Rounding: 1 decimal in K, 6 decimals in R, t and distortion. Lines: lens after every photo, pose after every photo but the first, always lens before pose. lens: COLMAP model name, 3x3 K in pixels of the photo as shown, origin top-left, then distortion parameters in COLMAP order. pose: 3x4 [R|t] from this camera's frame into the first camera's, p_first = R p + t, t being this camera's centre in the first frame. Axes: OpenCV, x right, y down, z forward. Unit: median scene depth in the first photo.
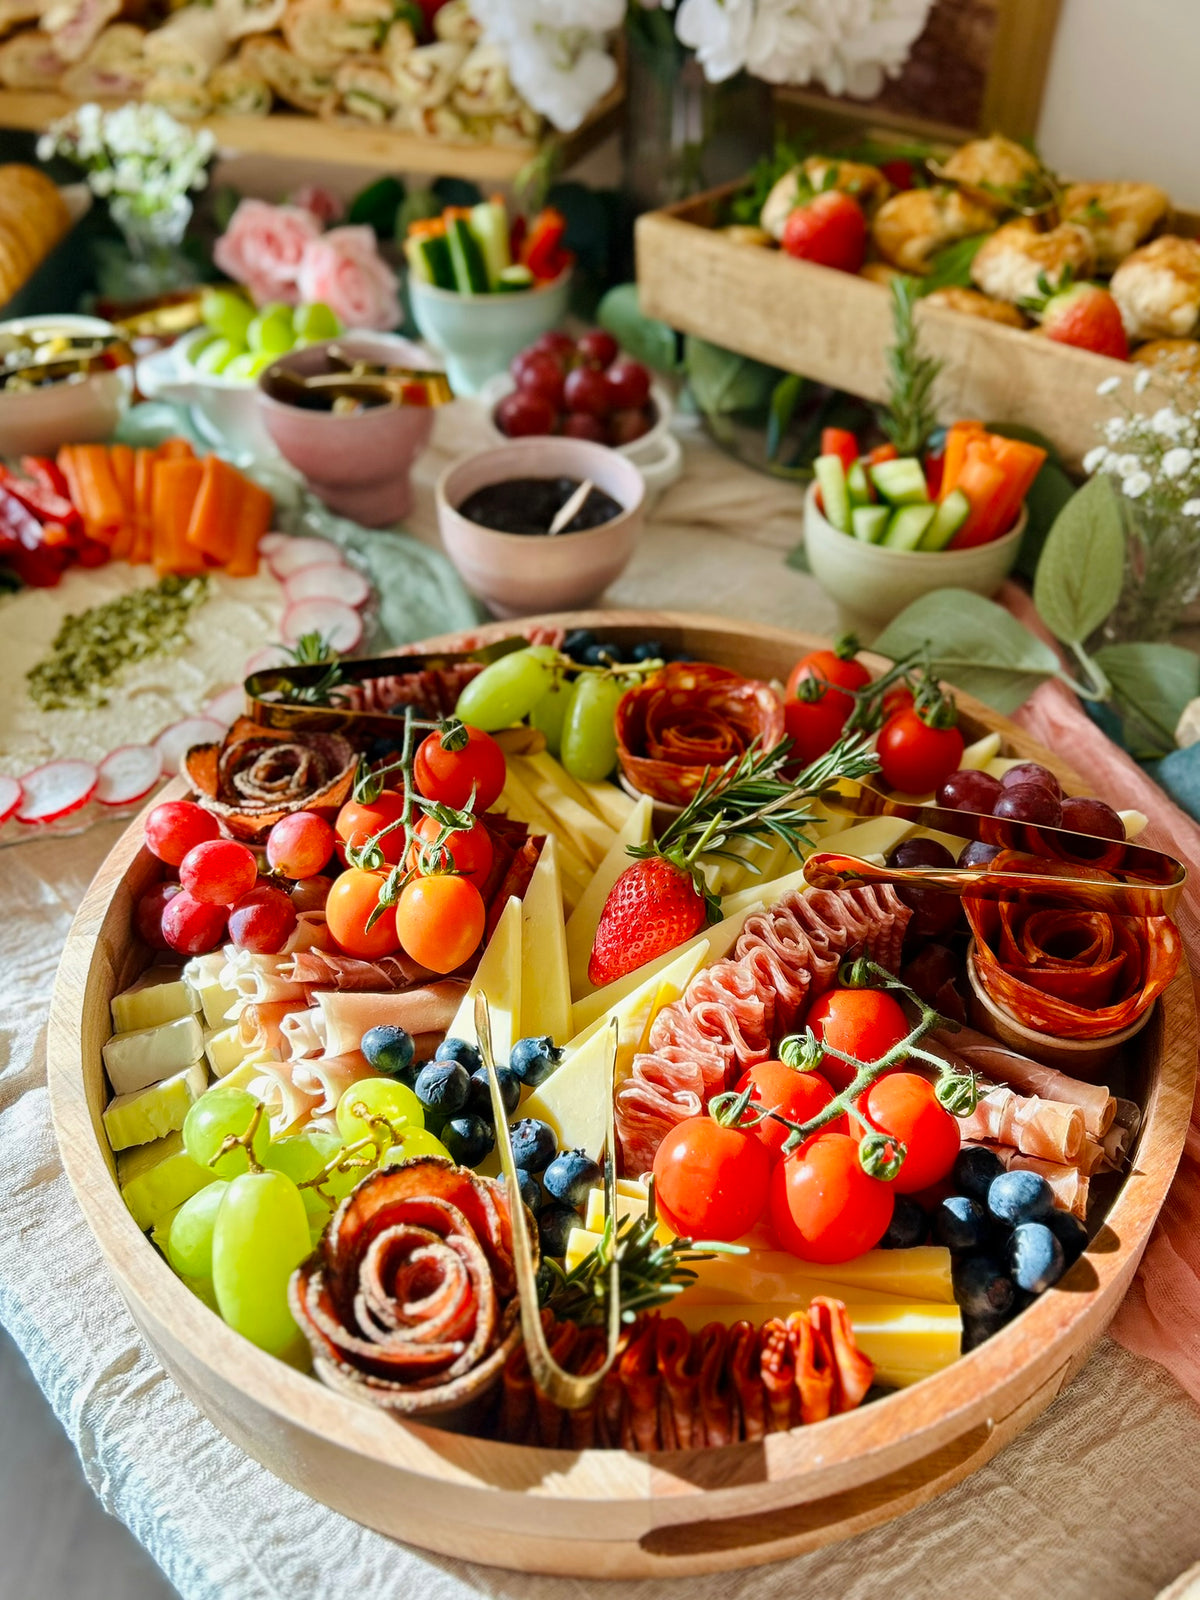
lens RADIAL K [[1408.8, 0, 600.0], [0, 1408.8, 800.0], [0, 0, 1]] dist [0.004504, -0.010897]
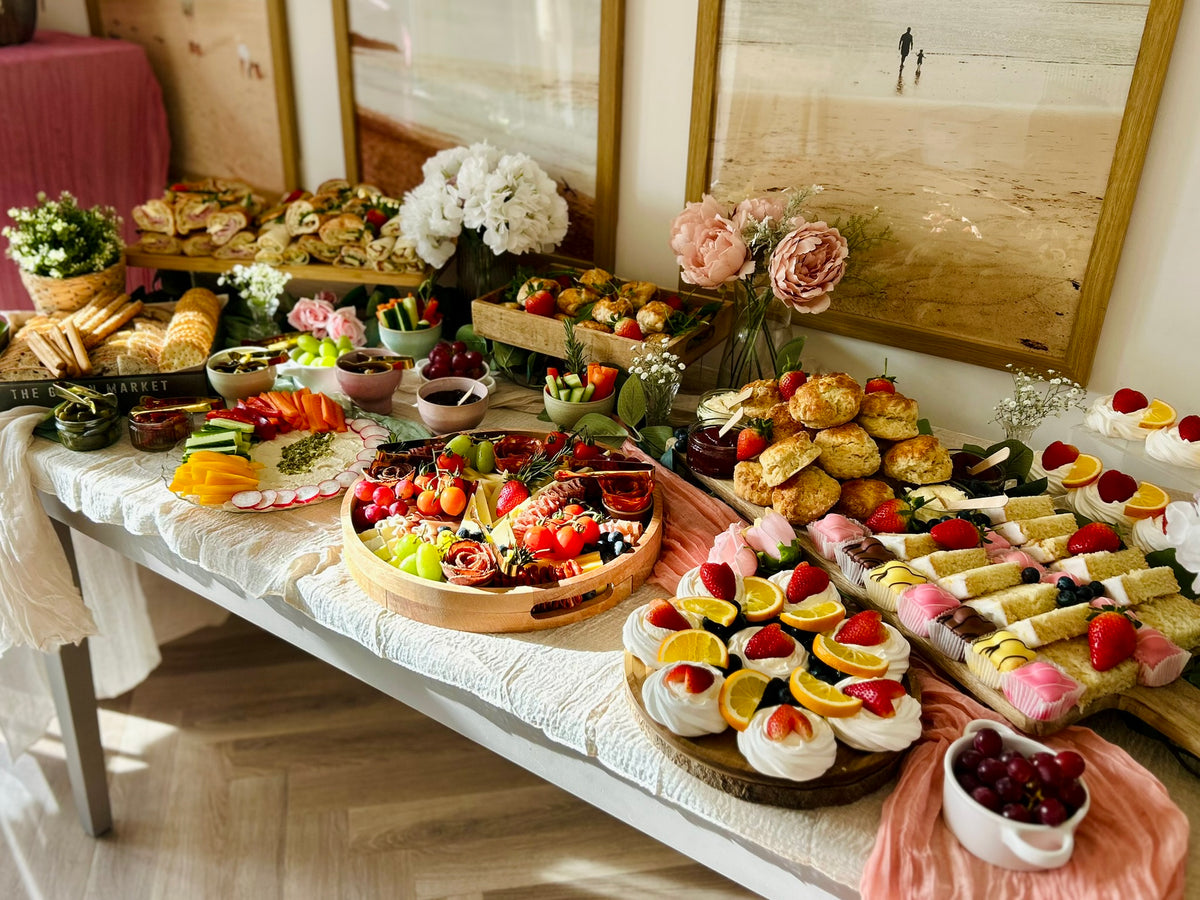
lens RADIAL K [[888.5, 0, 565.3], [0, 888.5, 444.4], [0, 0, 1]] dist [0.058622, -0.082363]
pose [[0.982728, -0.070589, 0.171063, -0.123974], [0.104605, 0.974435, -0.198834, 0.249274], [-0.152654, 0.213294, 0.964988, -0.717197]]
